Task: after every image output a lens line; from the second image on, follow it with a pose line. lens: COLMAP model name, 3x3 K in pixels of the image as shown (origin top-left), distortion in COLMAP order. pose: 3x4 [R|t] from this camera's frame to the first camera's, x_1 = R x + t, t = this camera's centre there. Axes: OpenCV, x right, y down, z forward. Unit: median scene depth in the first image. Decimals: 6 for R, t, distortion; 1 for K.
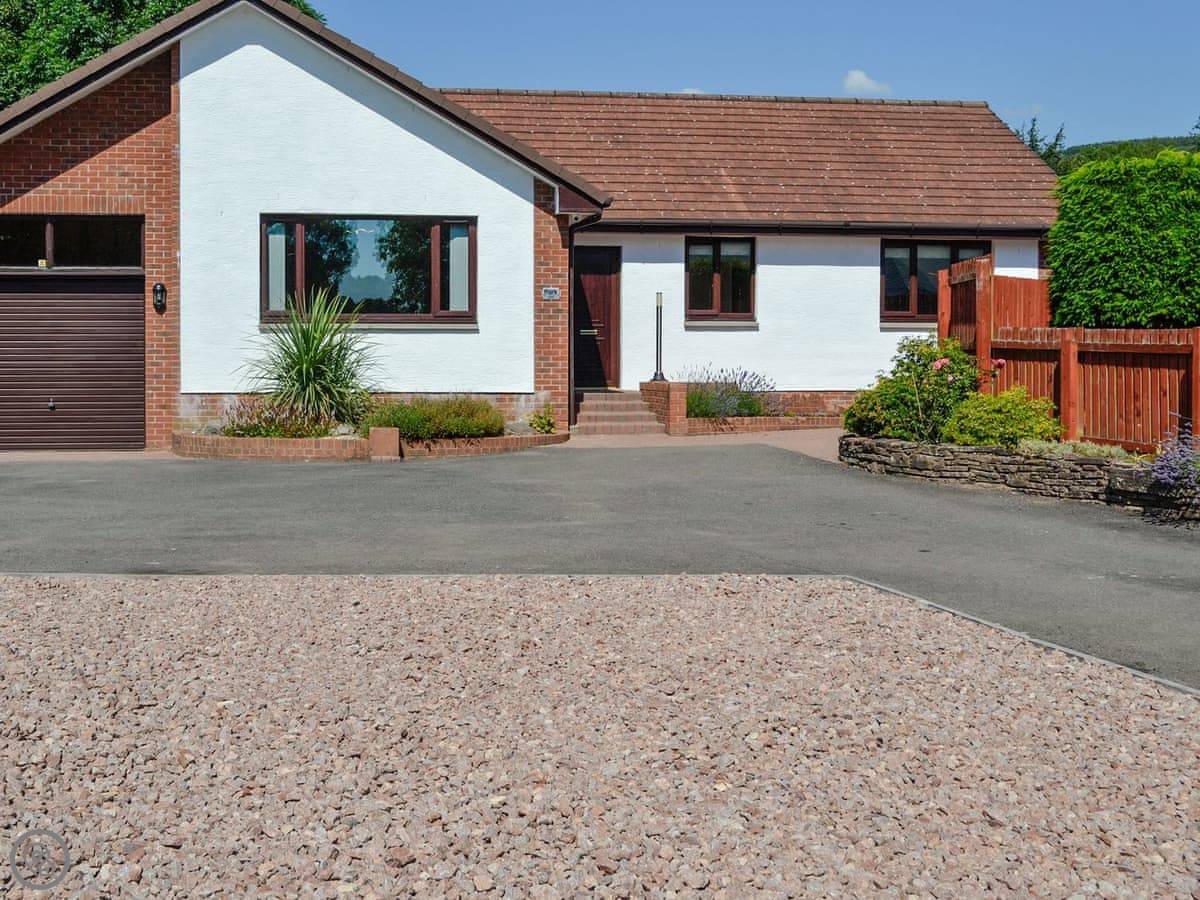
lens RADIAL K [[1065.0, 0, 595.2], [0, 1065.0, 361.4], [0, 0, 1]] dist [0.003634, 0.000045]
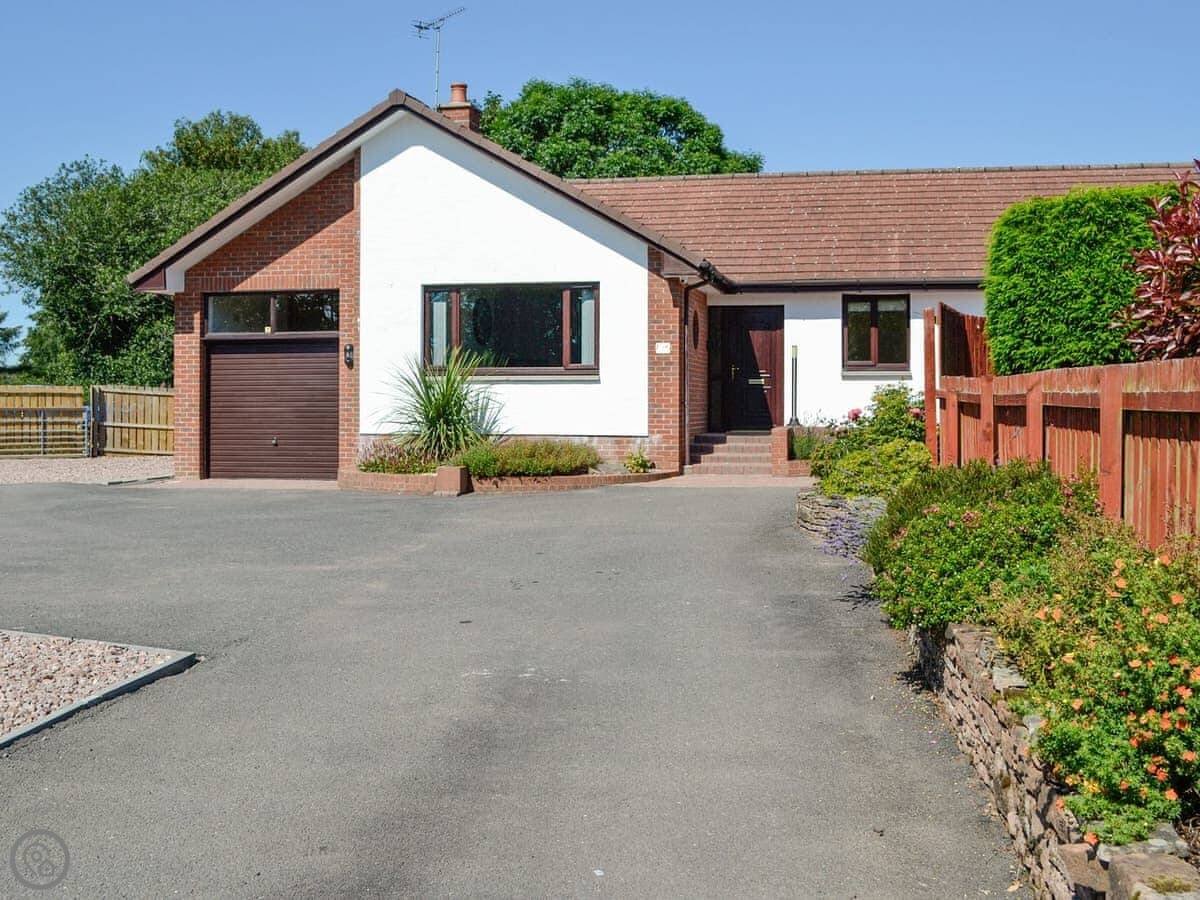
lens RADIAL K [[908.8, 0, 600.0], [0, 908.8, 388.4], [0, 0, 1]] dist [-0.008513, -0.002161]
pose [[0.973266, -0.003768, -0.229648, 0.113133], [-0.000867, 0.999798, -0.020078, -0.001584], [0.229677, 0.019740, 0.973067, 0.049442]]
